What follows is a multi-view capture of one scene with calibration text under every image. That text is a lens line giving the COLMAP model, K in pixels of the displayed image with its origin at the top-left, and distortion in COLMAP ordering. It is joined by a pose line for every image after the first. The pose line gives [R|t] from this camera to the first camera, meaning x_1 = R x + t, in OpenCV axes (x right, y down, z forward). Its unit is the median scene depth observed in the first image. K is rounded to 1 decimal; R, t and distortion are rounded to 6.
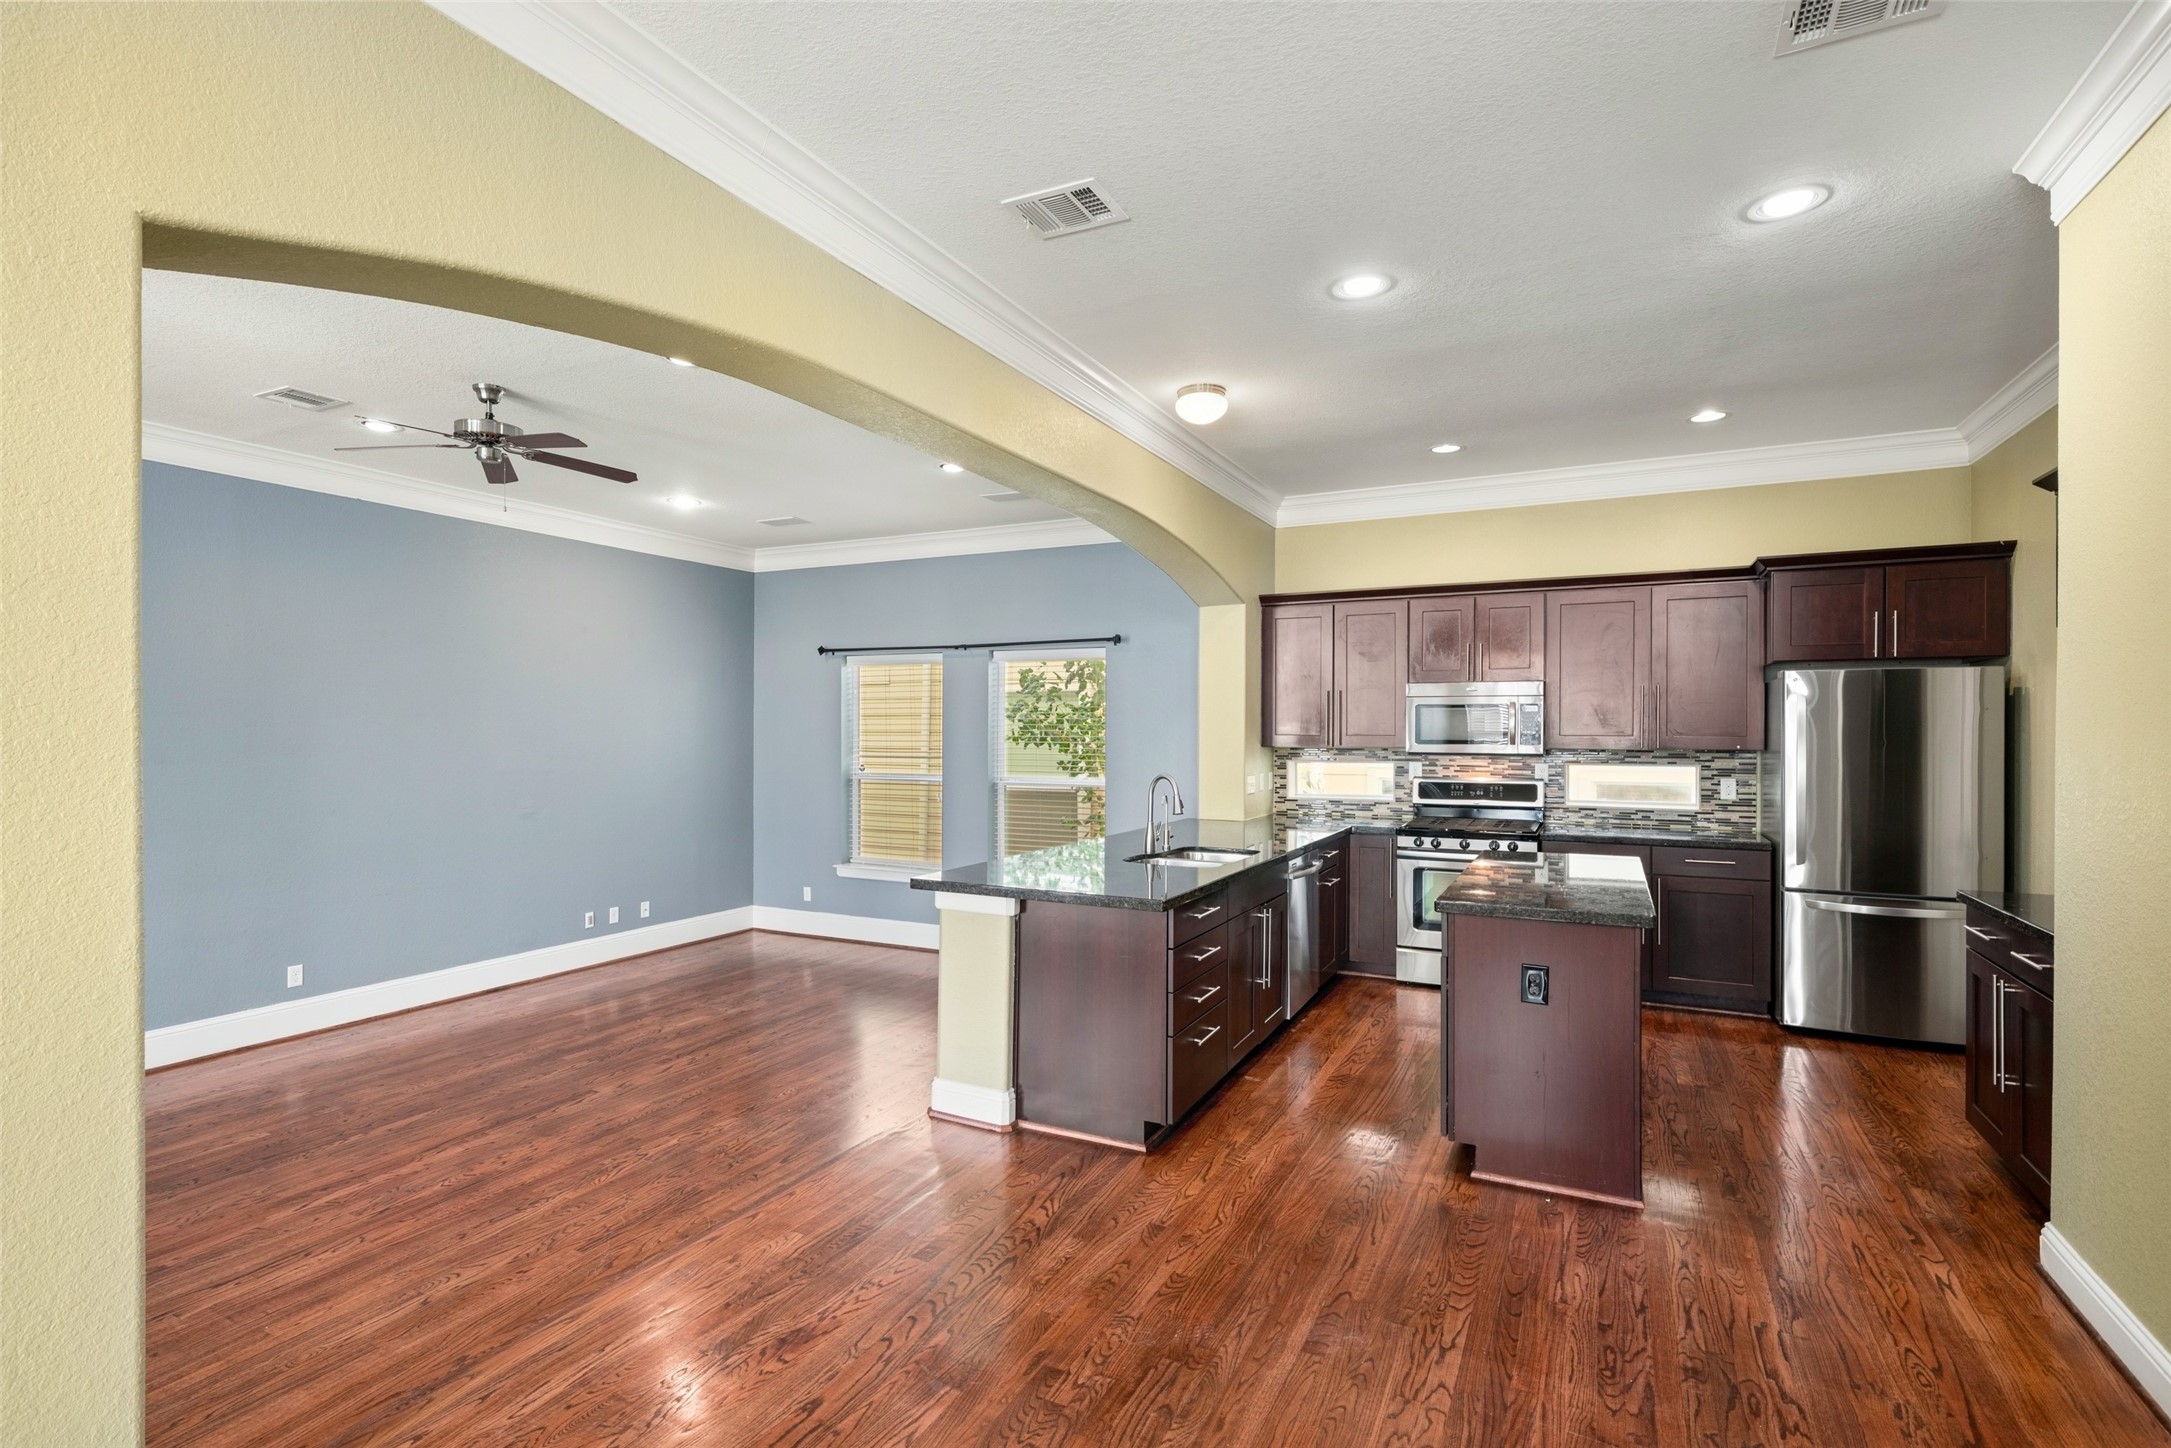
lens RADIAL K [[1019.4, 0, 1085.5], [0, 1019.4, 724.0], [0, 0, 1]] dist [-0.001611, -0.000093]
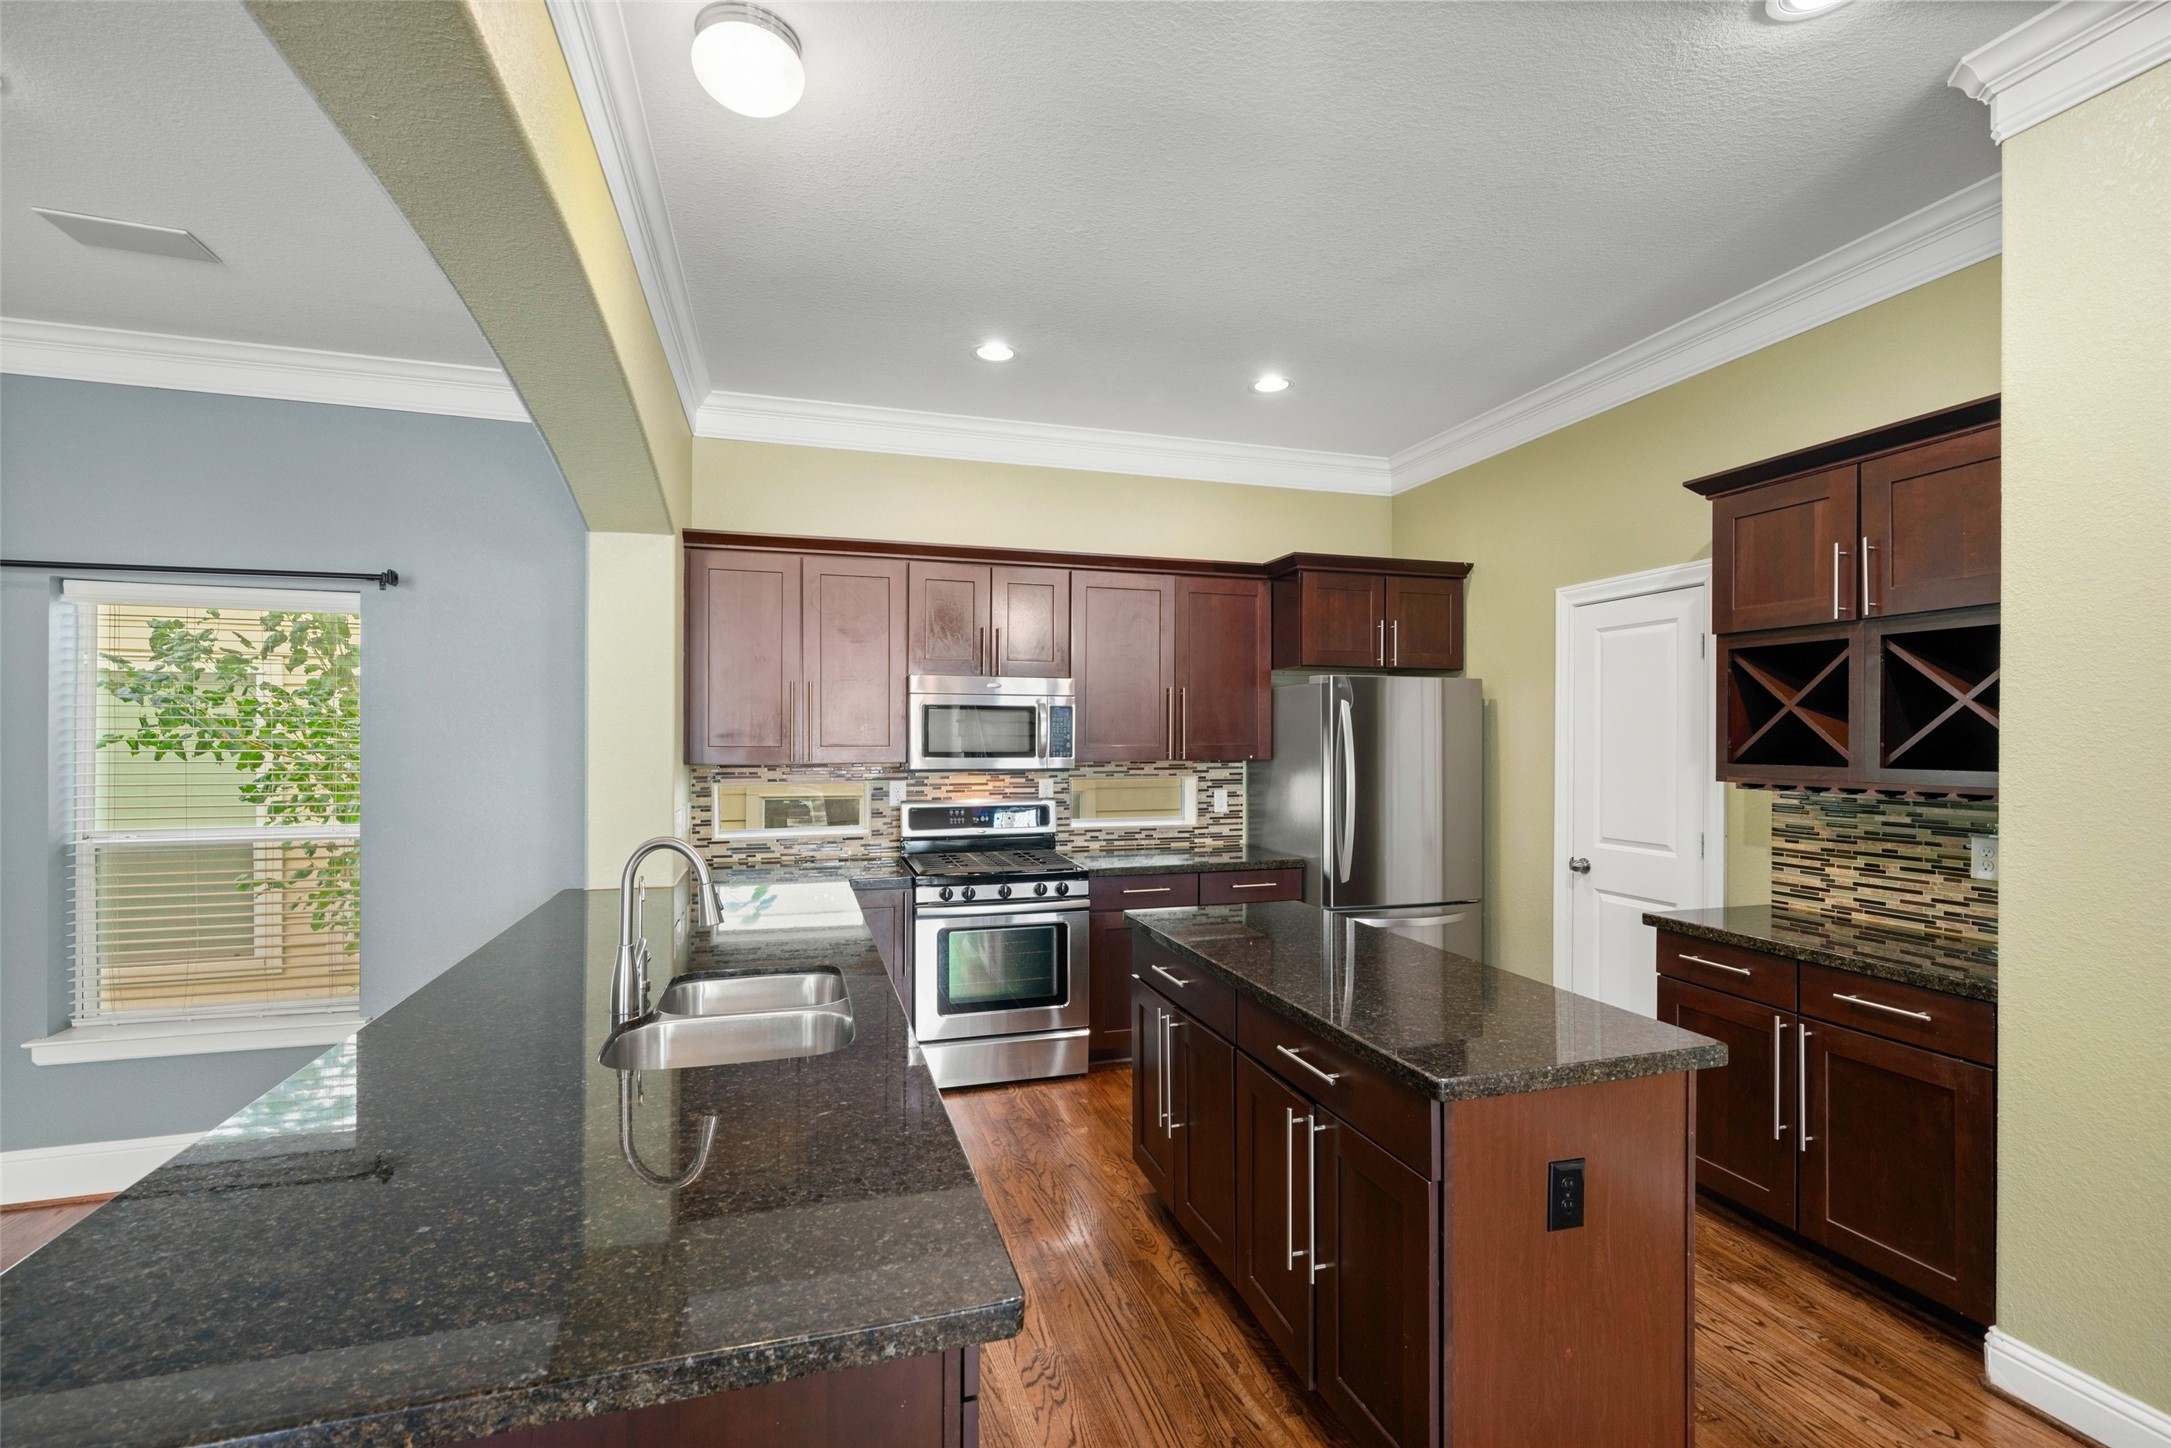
lens RADIAL K [[961.8, 0, 1085.5], [0, 961.8, 724.0], [0, 0, 1]] dist [0.001039, 0.000260]
pose [[0.725589, 0.008924, 0.688070, -0.067017], [-0.004405, 0.999956, -0.008324, 0.000664], [-0.688114, 0.003009, 0.725596, 0.411269]]
